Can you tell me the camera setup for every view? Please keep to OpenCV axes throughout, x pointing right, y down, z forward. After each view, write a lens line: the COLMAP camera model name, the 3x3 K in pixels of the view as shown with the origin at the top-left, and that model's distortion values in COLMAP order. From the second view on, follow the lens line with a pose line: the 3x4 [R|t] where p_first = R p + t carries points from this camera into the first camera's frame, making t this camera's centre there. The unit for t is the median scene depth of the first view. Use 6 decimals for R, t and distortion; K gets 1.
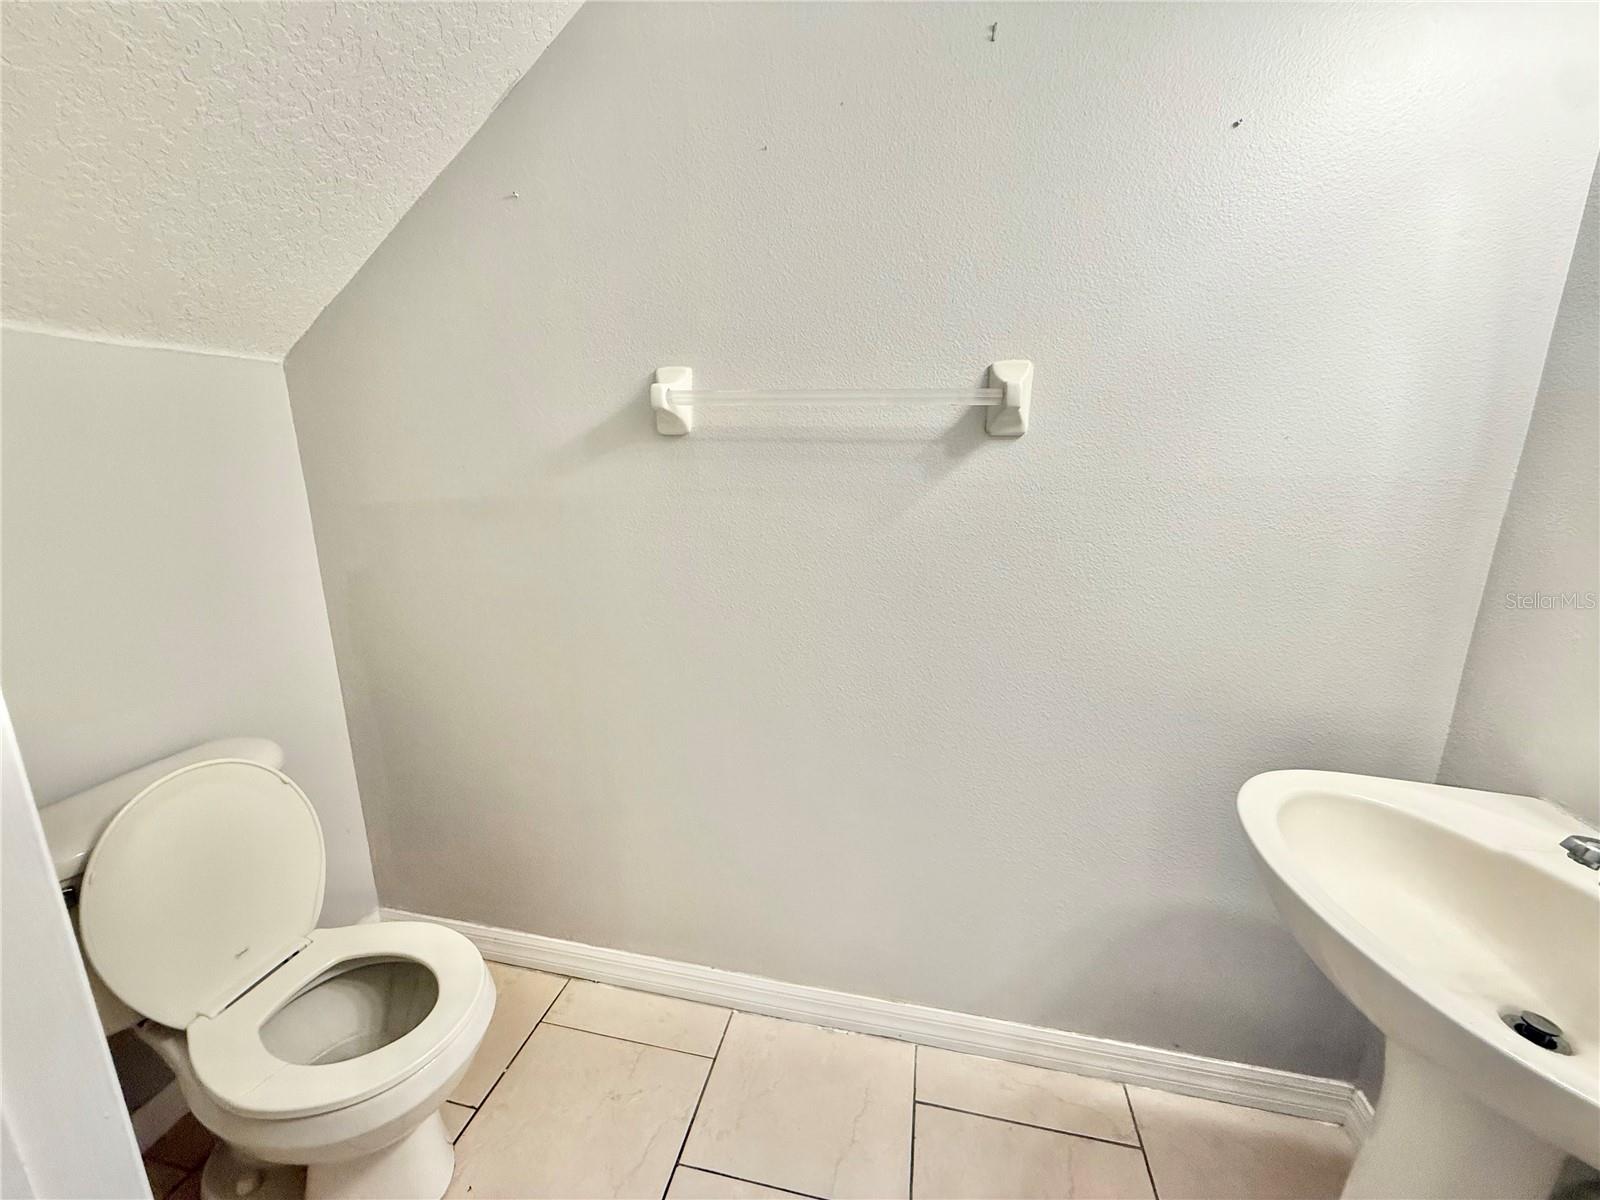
lens RADIAL K [[638.2, 0, 796.2], [0, 638.2, 598.4], [0, 0, 1]] dist [-0.000848, -0.000516]
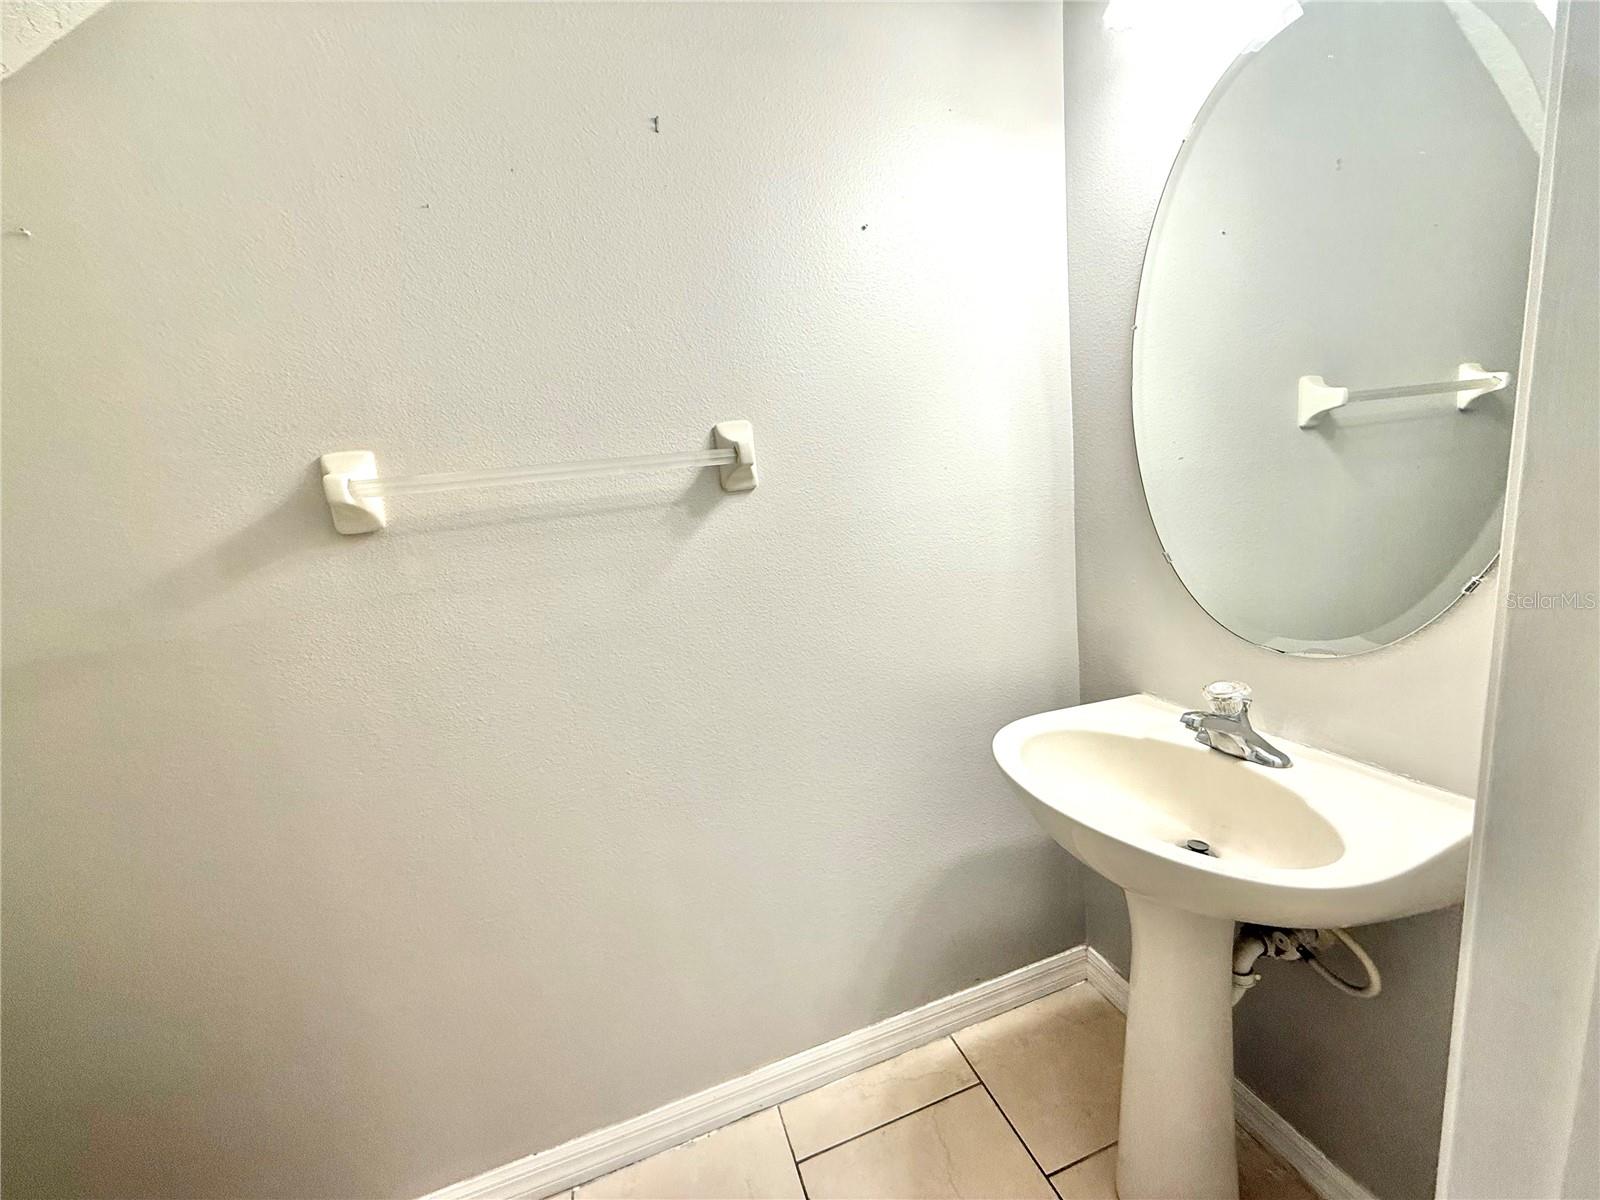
lens RADIAL K [[638.2, 0, 796.2], [0, 638.2, 598.4], [0, 0, 1]] dist [-0.000848, -0.000516]
pose [[0.858454, -0.189960, 0.476417, -0.126751], [0.224596, 0.974317, -0.016214, -0.040264], [-0.461101, 0.120920, 0.879070, 0.044107]]
